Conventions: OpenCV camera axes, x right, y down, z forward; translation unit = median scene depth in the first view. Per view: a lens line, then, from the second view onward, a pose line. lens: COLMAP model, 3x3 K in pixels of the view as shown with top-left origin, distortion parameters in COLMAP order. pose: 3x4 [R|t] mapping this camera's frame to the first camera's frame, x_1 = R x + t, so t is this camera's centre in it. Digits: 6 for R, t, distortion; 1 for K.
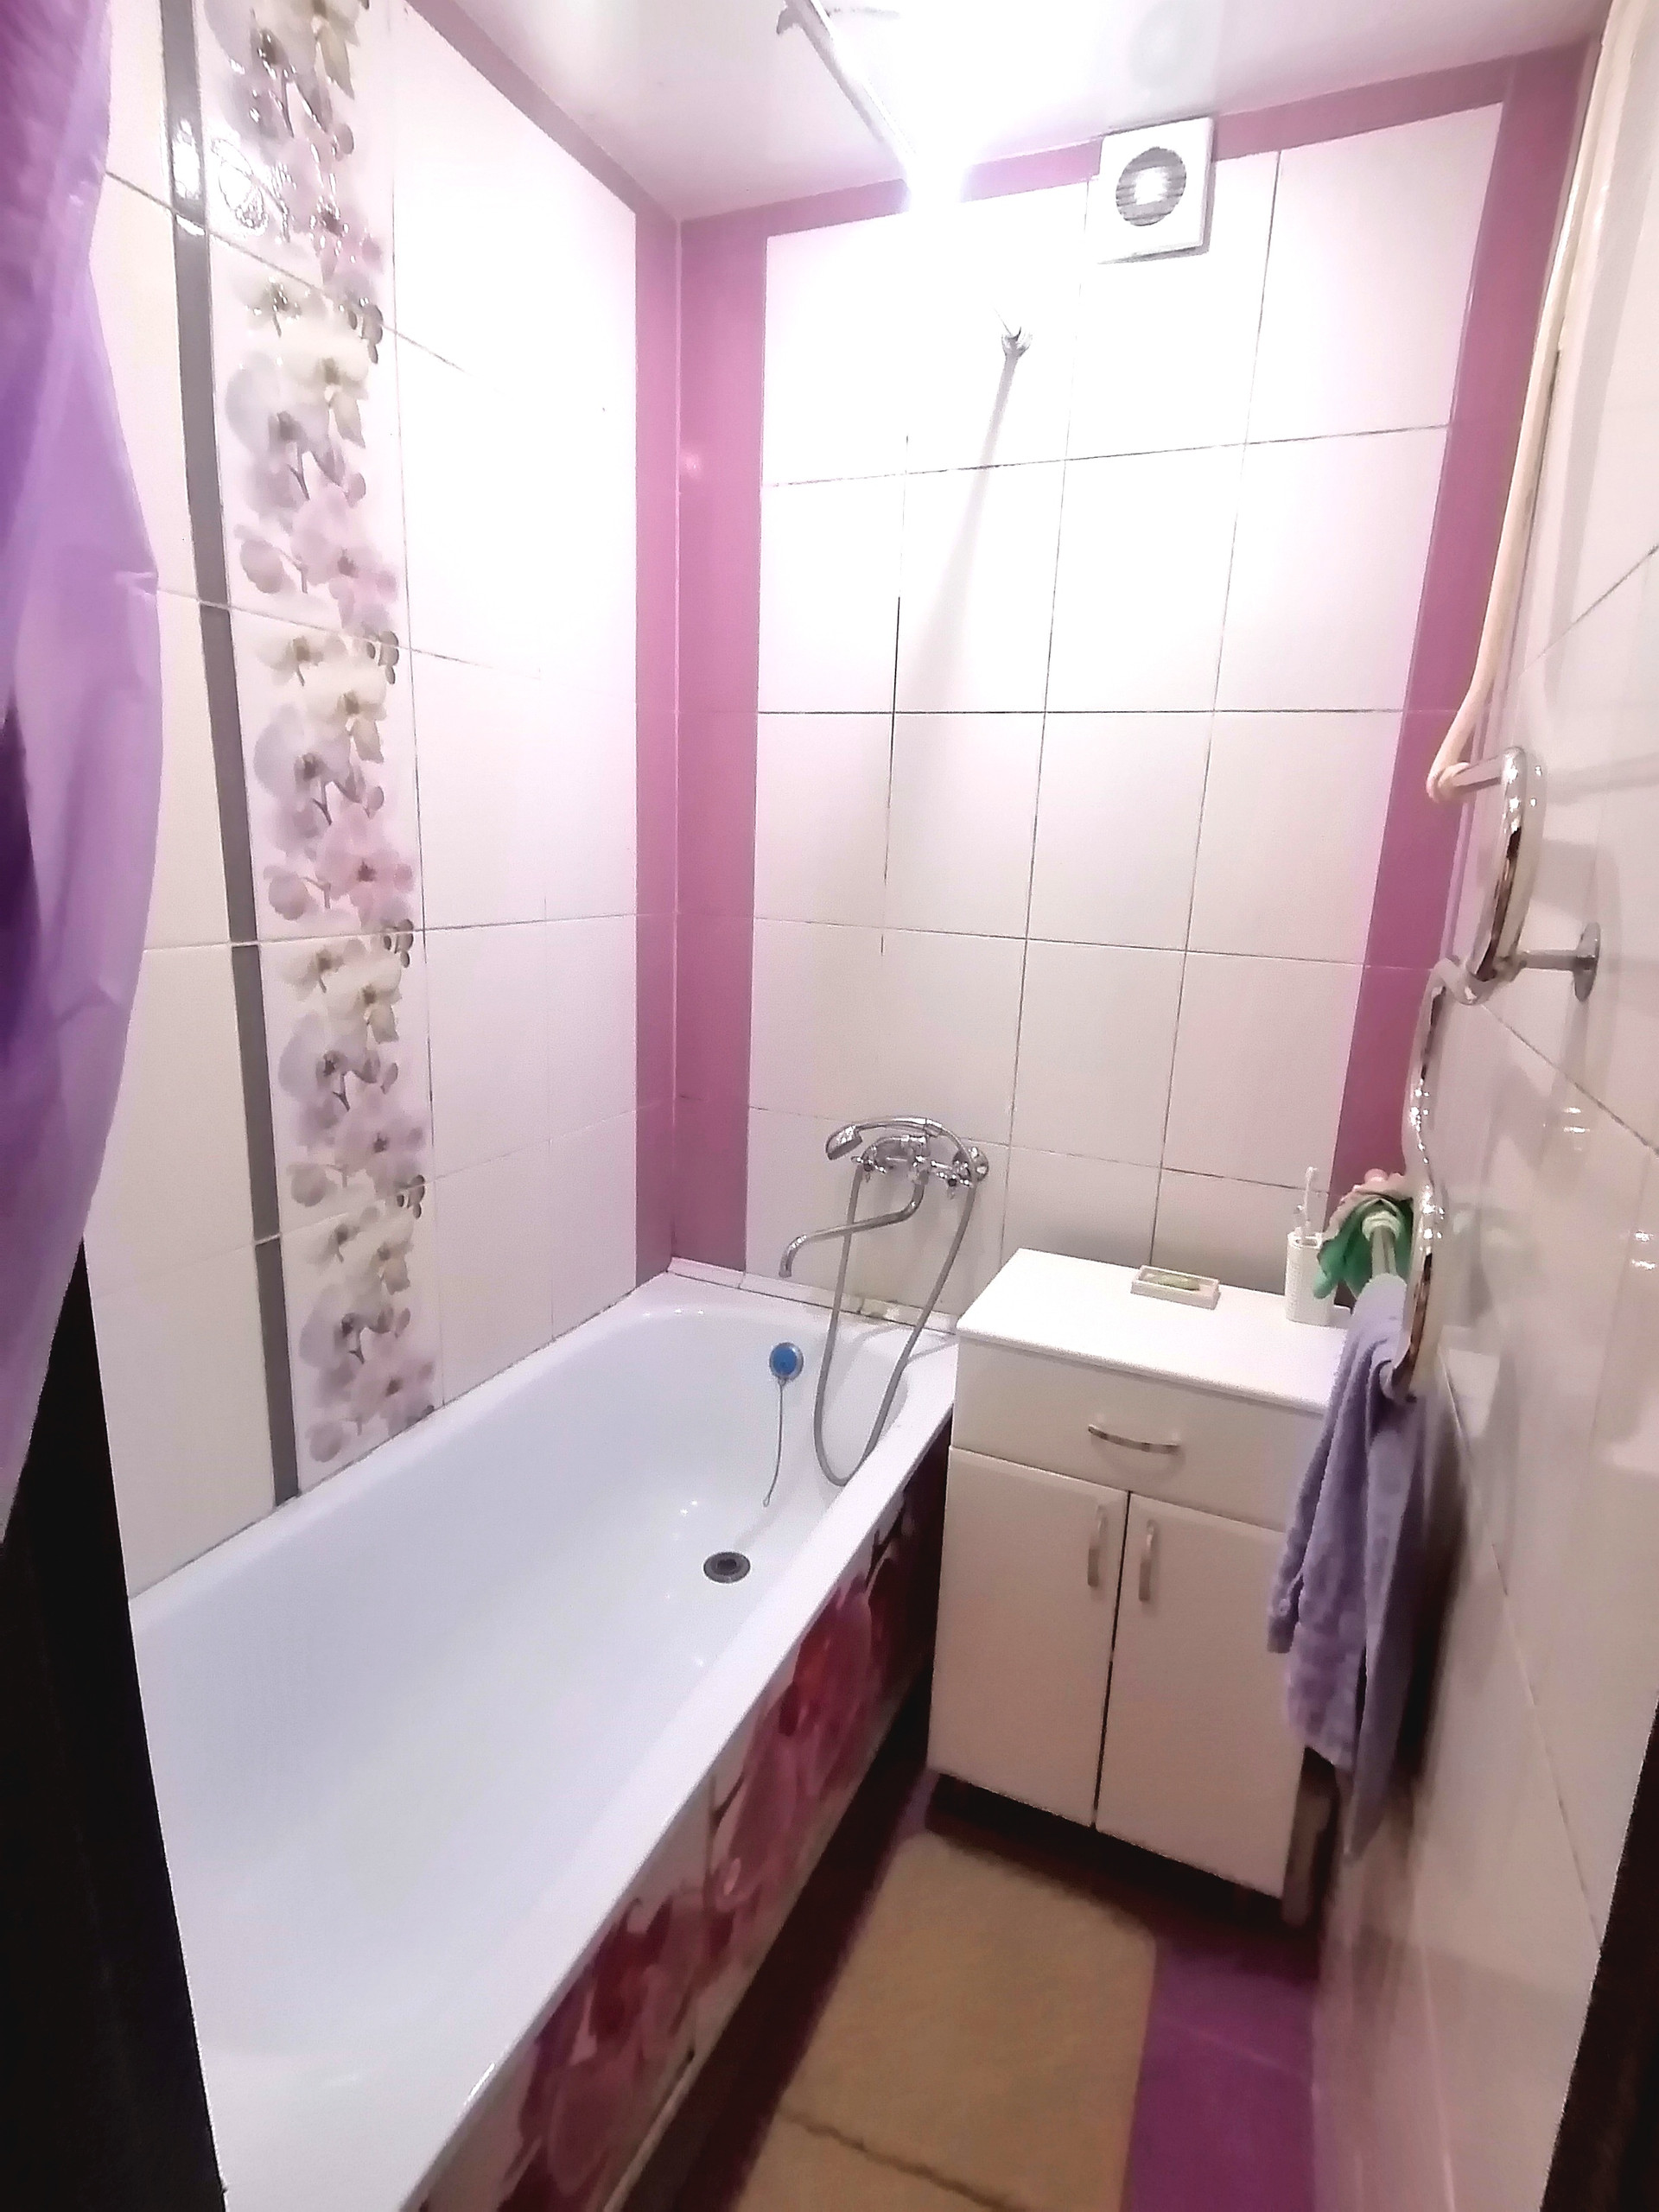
lens RADIAL K [[1109.3, 0, 836.8], [0, 1109.3, 1103.5], [0, 0, 1]] dist [0.023609, -0.016643]
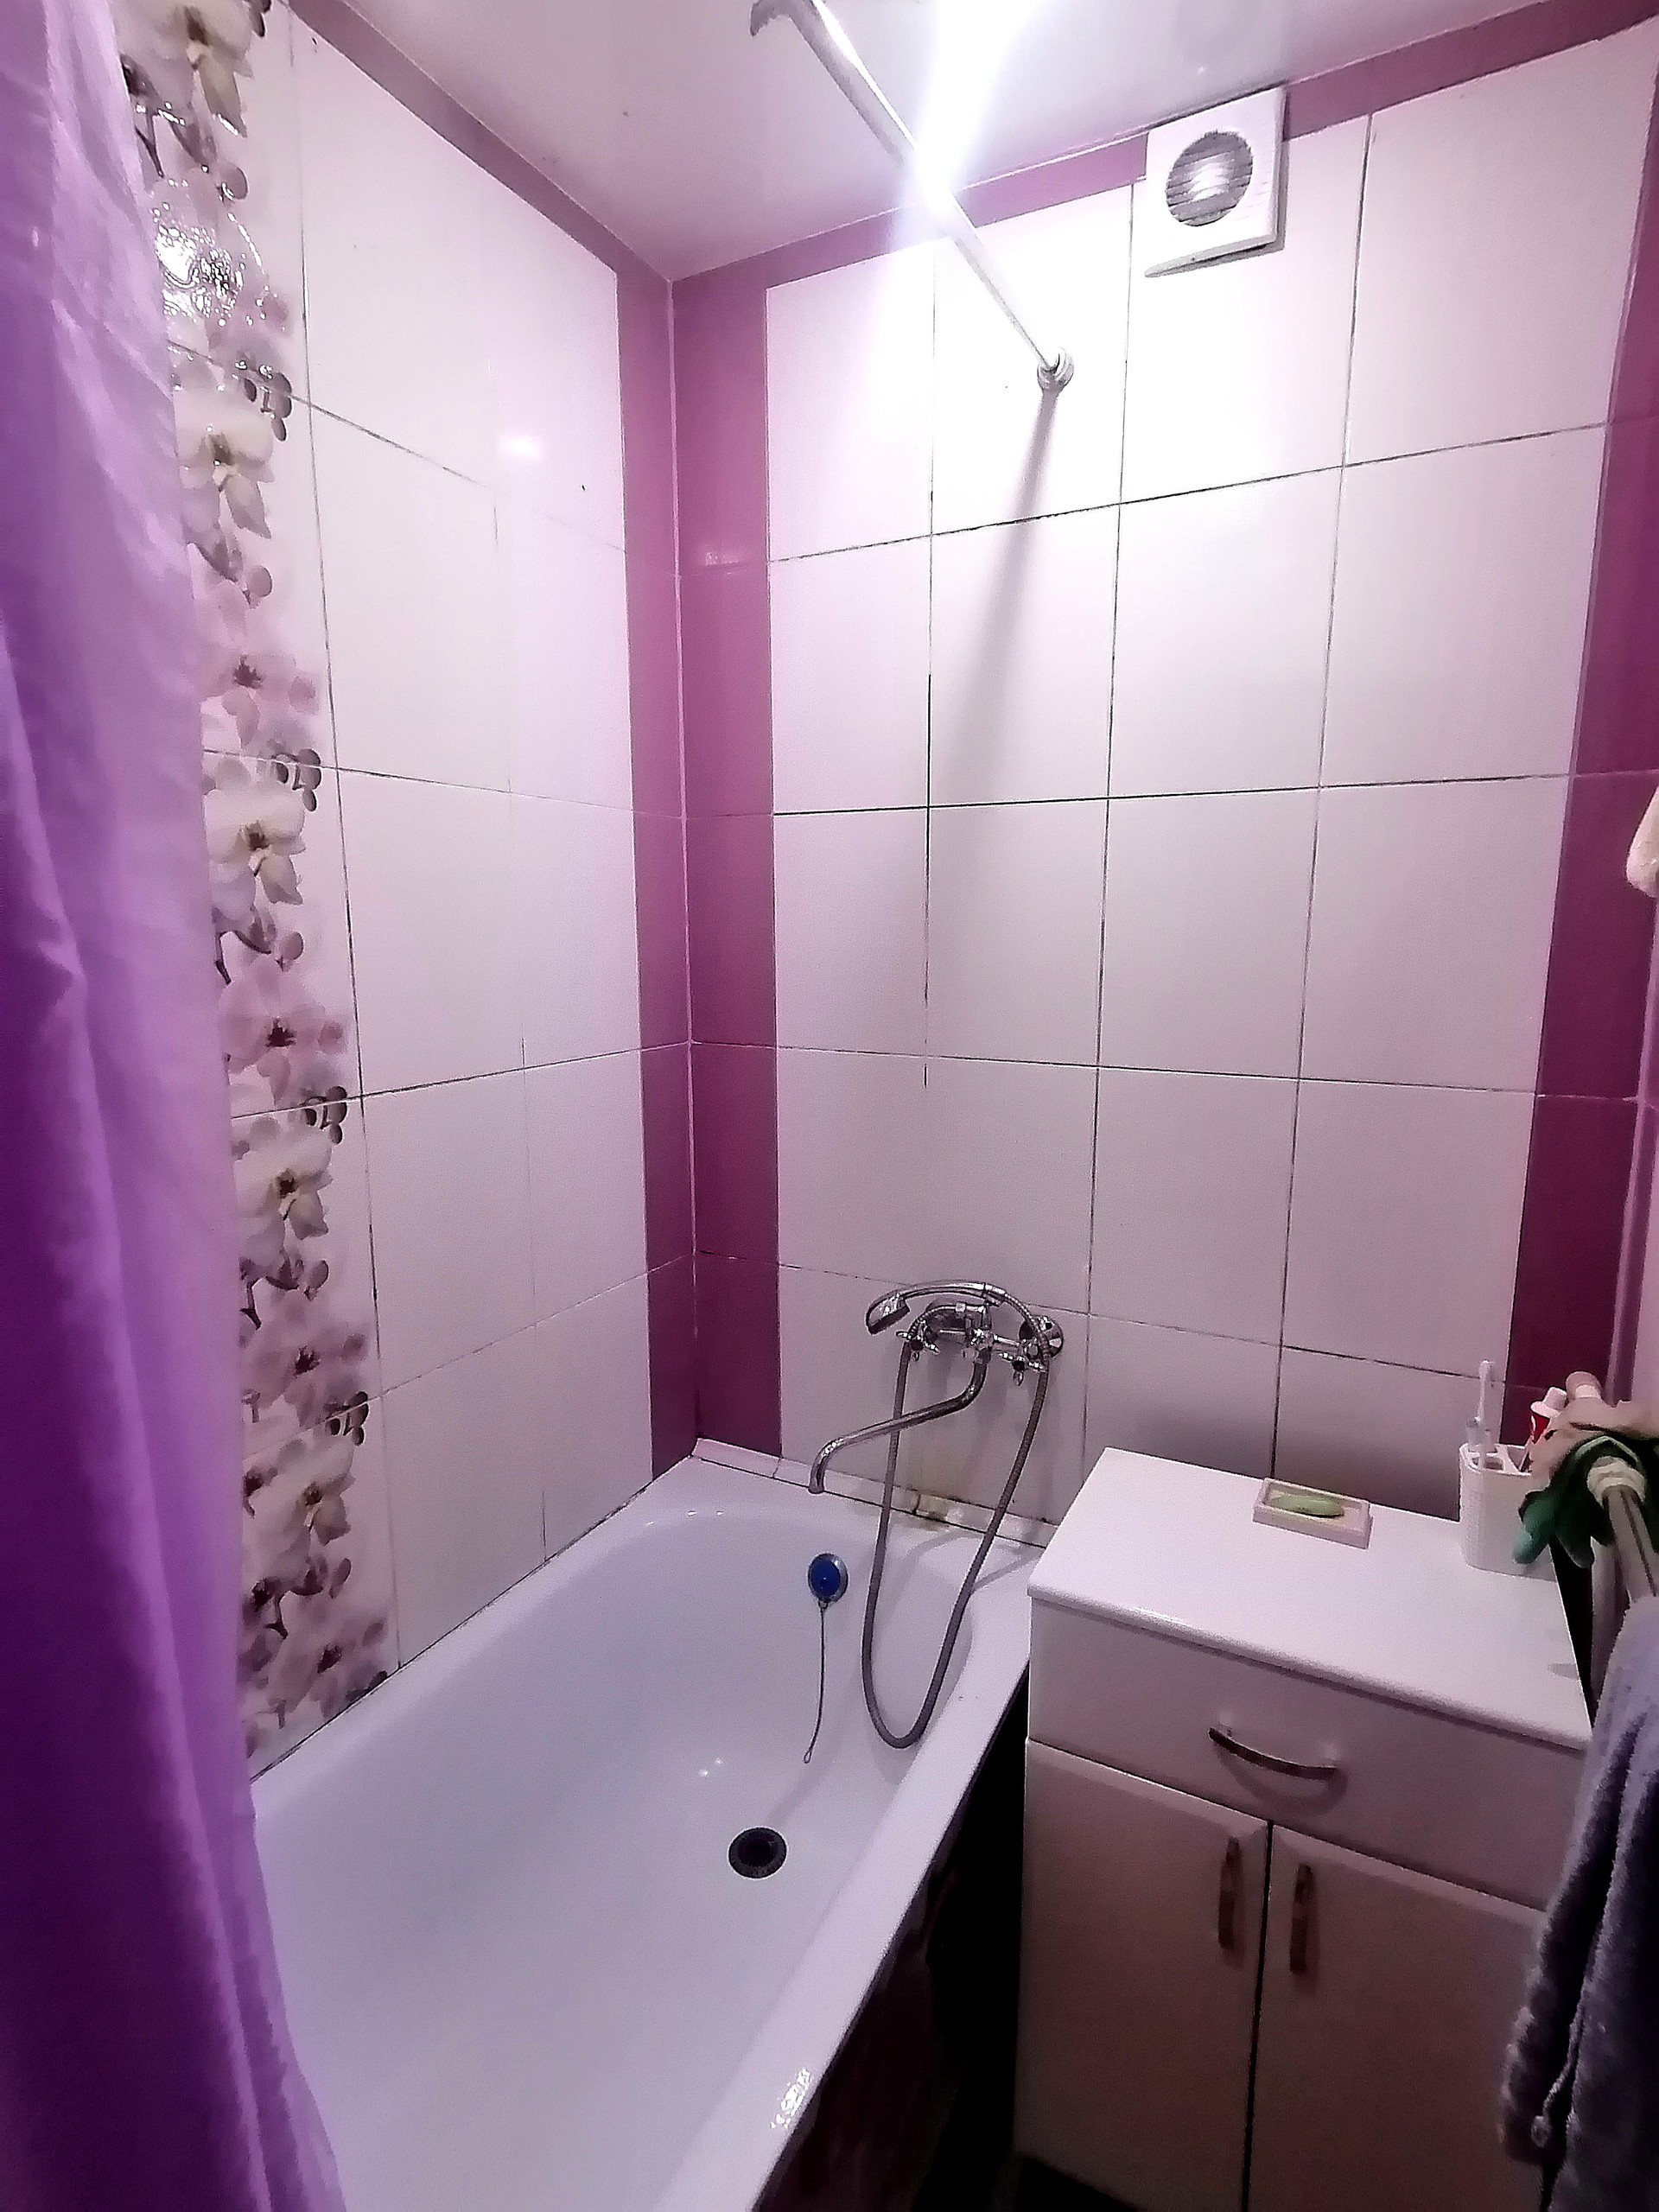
lens RADIAL K [[1109.3, 0, 834.6], [0, 1109.3, 1110.6], [0, 0, 1]] dist [0.023609, -0.016643]
pose [[0.997014, -0.032858, -0.069885, 0.038025], [0.028311, 0.997478, -0.065079, -0.079715], [0.071847, 0.062906, 0.995430, 0.194672]]
